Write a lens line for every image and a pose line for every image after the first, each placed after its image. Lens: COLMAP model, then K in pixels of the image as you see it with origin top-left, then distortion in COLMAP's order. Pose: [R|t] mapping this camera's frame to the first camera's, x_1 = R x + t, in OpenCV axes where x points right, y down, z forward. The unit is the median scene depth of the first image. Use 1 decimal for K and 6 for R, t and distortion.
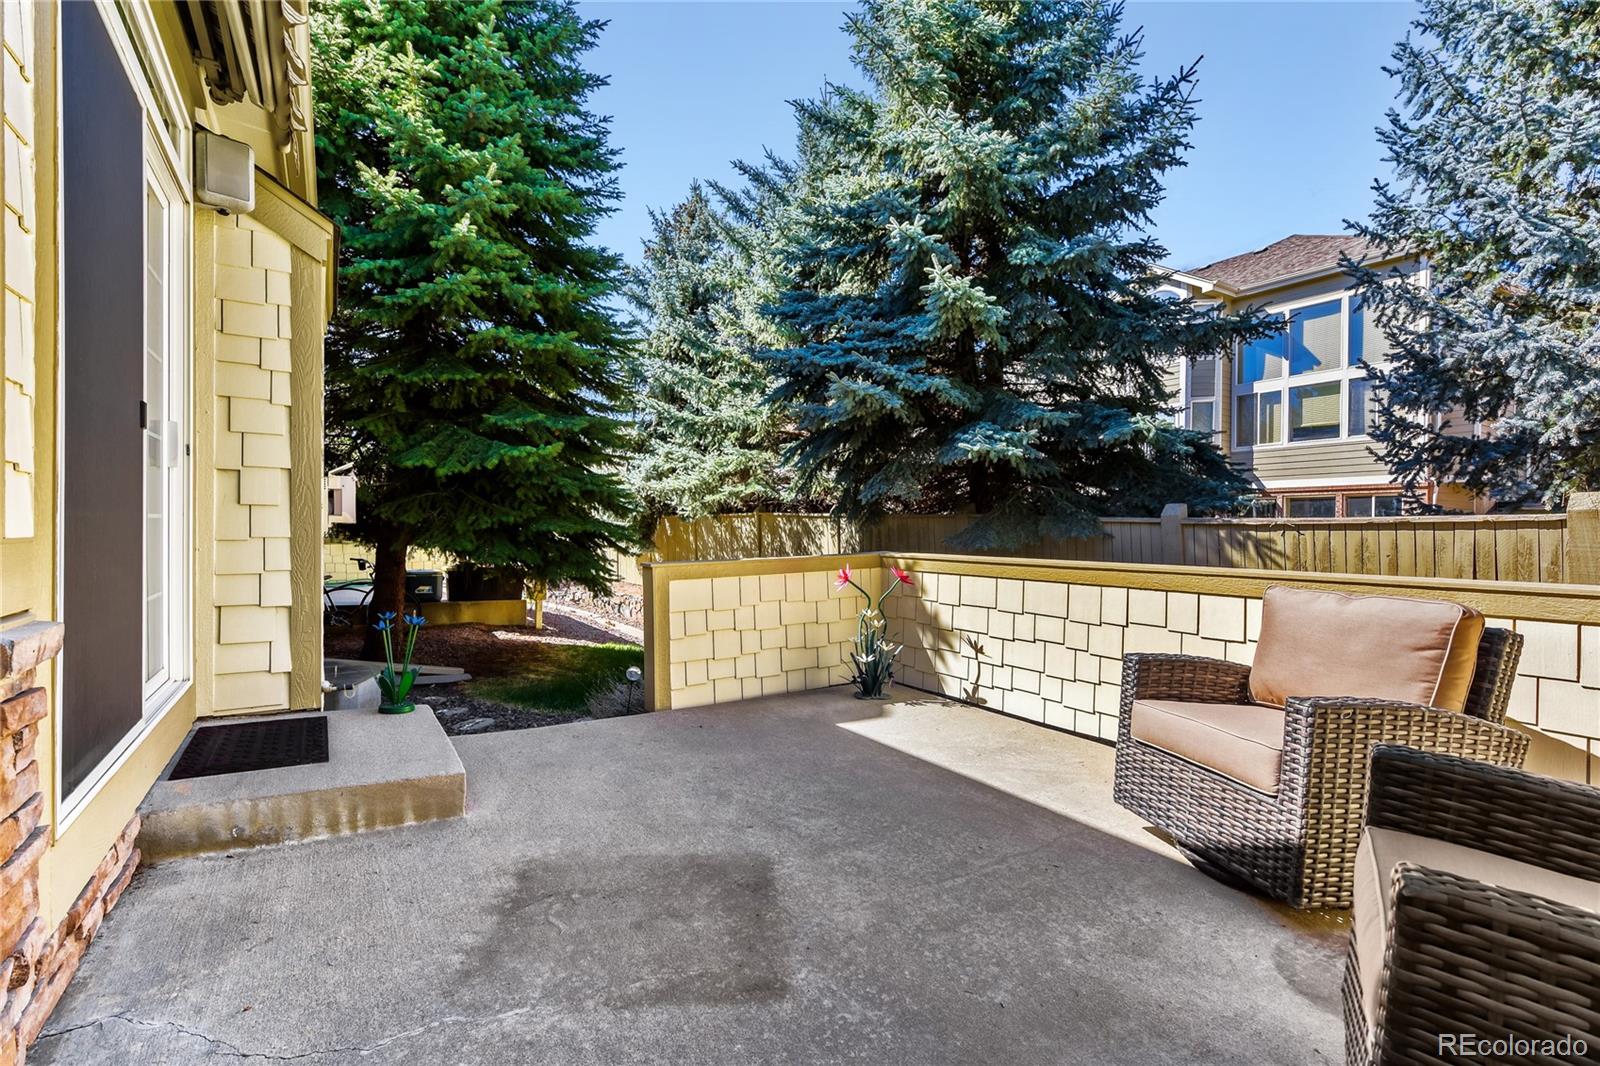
lens RADIAL K [[690.6, 0, 807.9], [0, 690.6, 528.5], [0, 0, 1]] dist [0.004062, 0.000131]
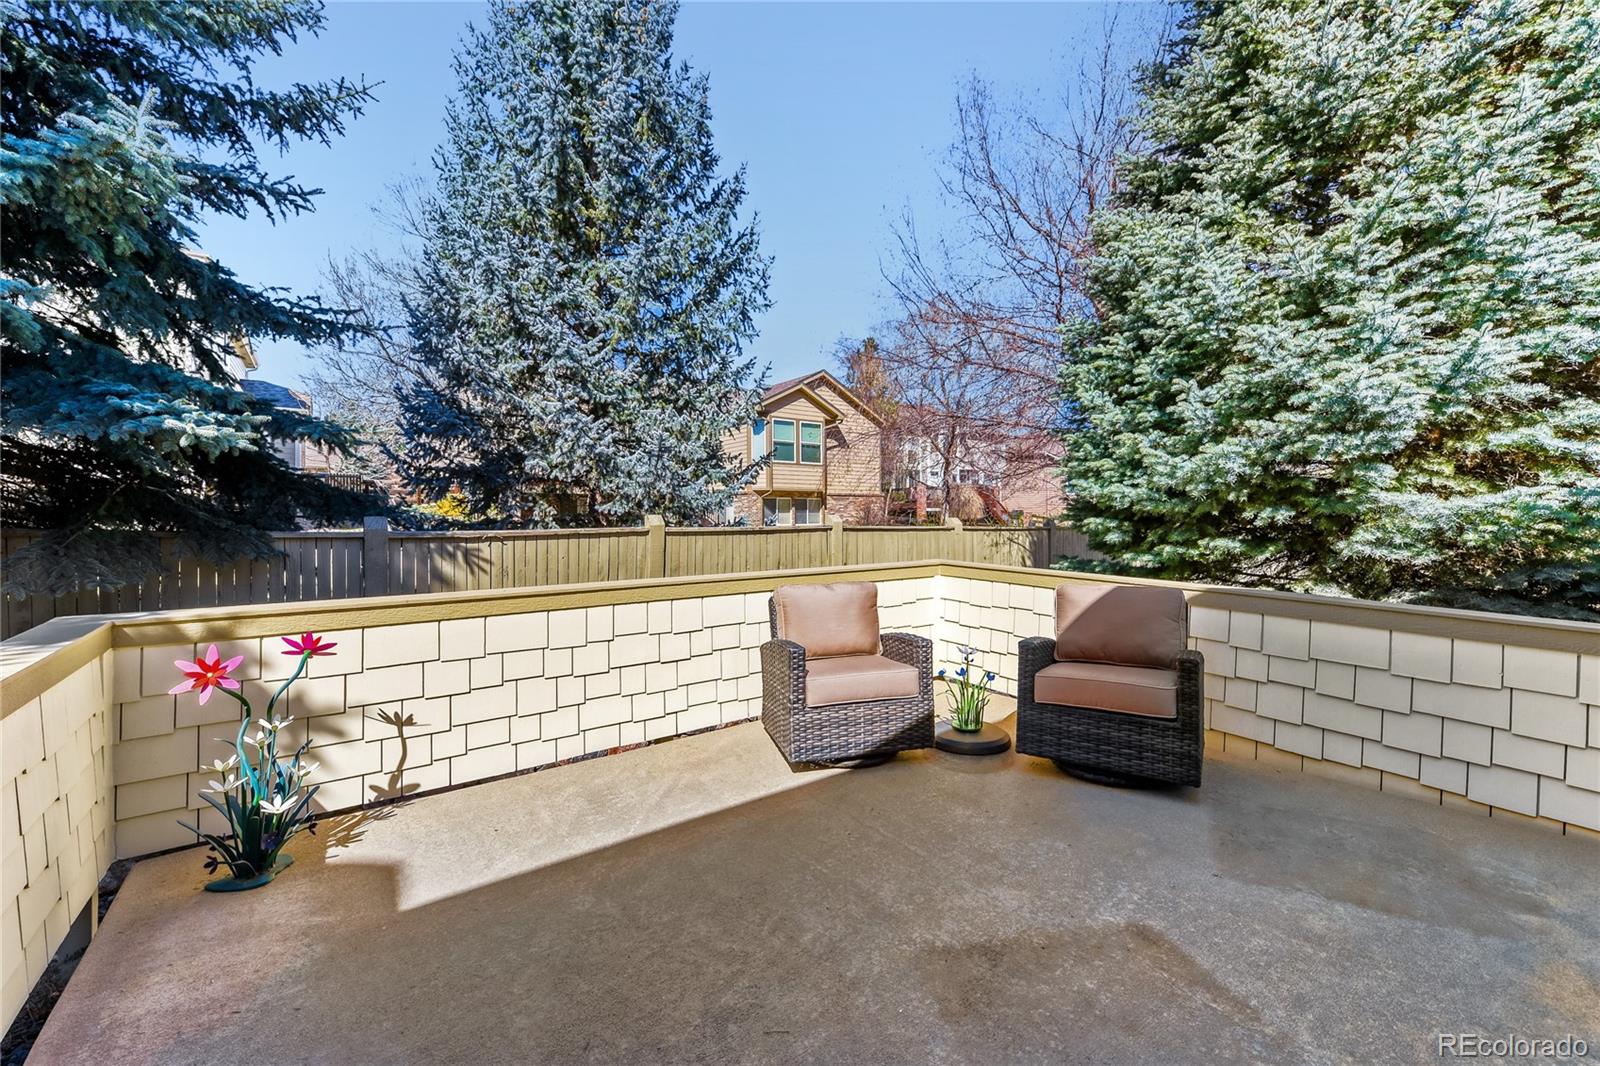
lens RADIAL K [[626.8, 0, 796.3], [0, 626.8, 516.4], [0, 0, 1]] dist [0.000586, -0.000273]
pose [[-0.011395, -0.005622, 0.999919, -0.802199], [0.011943, 0.999912, 0.005758, -0.082780], [-0.999864, 0.012008, -0.011327, 1.089100]]
